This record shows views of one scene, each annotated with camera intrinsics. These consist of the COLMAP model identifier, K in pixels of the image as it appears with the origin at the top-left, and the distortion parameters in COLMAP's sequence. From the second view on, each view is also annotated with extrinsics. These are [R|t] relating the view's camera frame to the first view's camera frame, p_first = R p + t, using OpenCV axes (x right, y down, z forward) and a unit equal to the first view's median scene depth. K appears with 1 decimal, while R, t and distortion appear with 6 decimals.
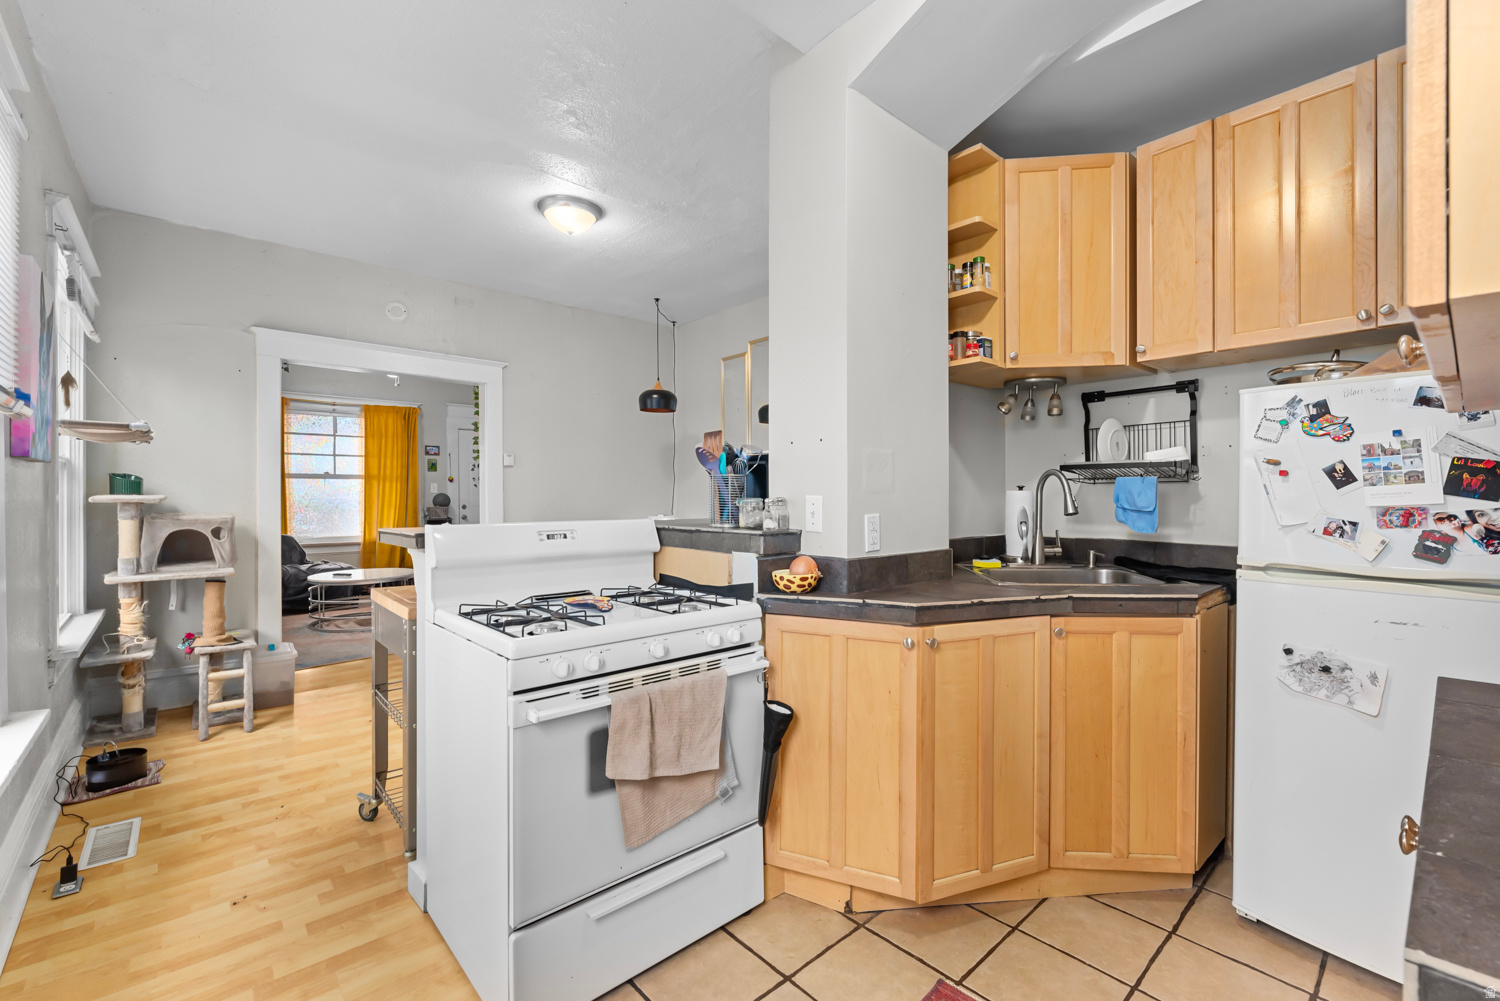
lens RADIAL K [[643.9, 0, 749.9], [0, 643.9, 500.6], [0, 0, 1]] dist [0.000745, 0.000003]
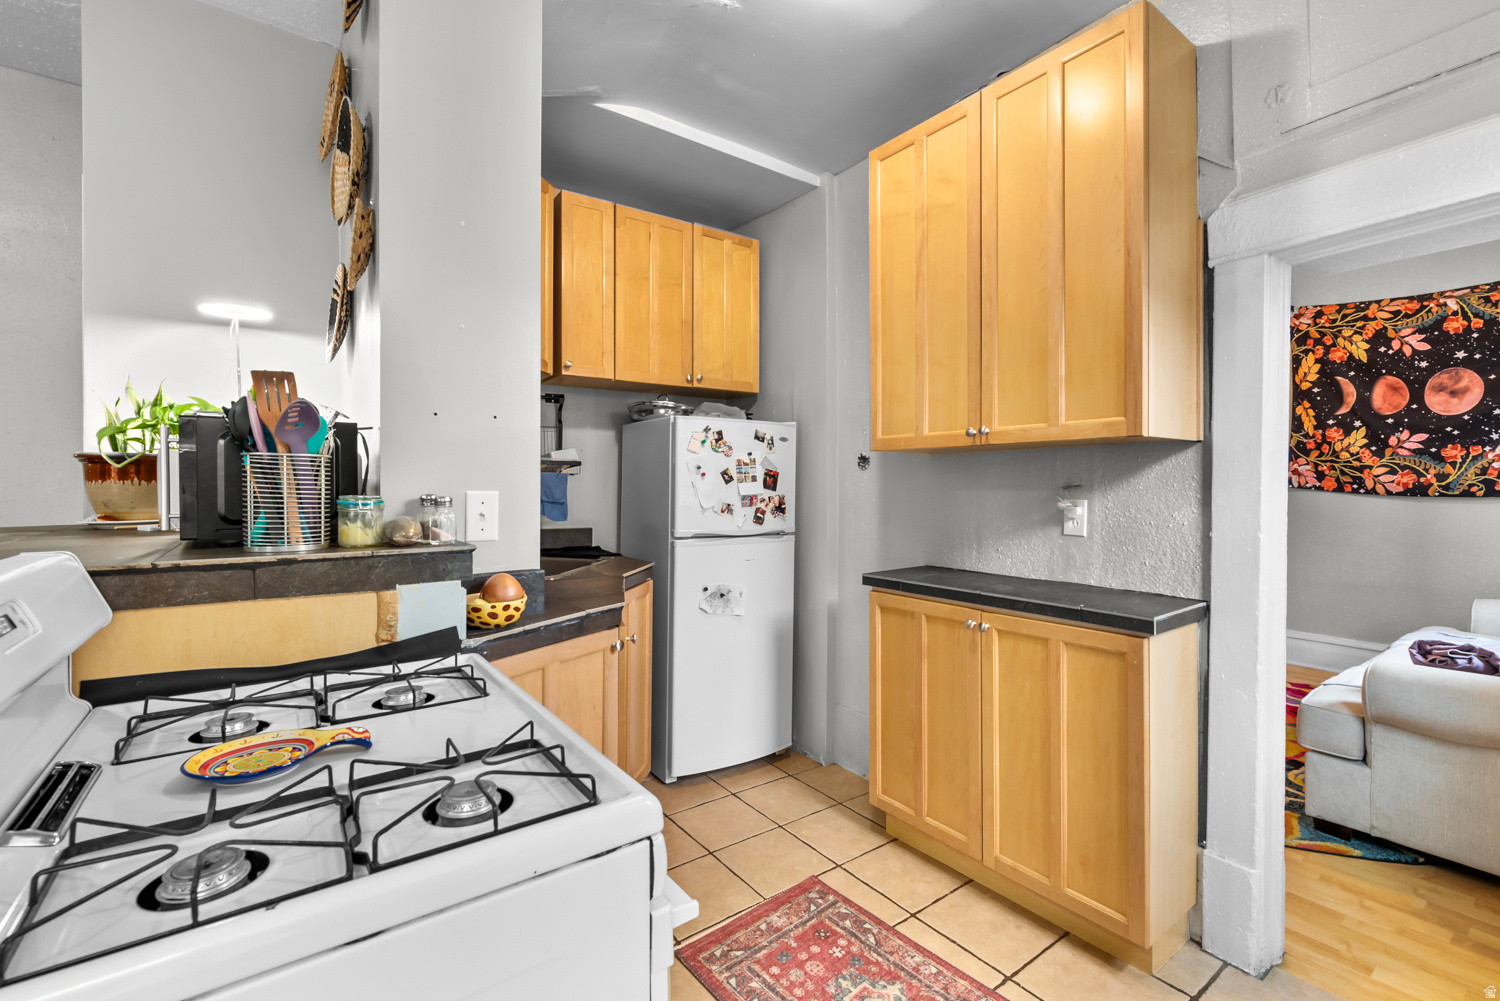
lens RADIAL K [[643.9, 0, 749.2], [0, 643.9, 488.0], [0, 0, 1]] dist [0.000745, 0.000003]
pose [[0.094281, 0.000493, 0.995546, -0.737187], [0.008939, 0.999959, -0.001342, -0.007225], [-0.995505, 0.009026, 0.094273, 0.786387]]
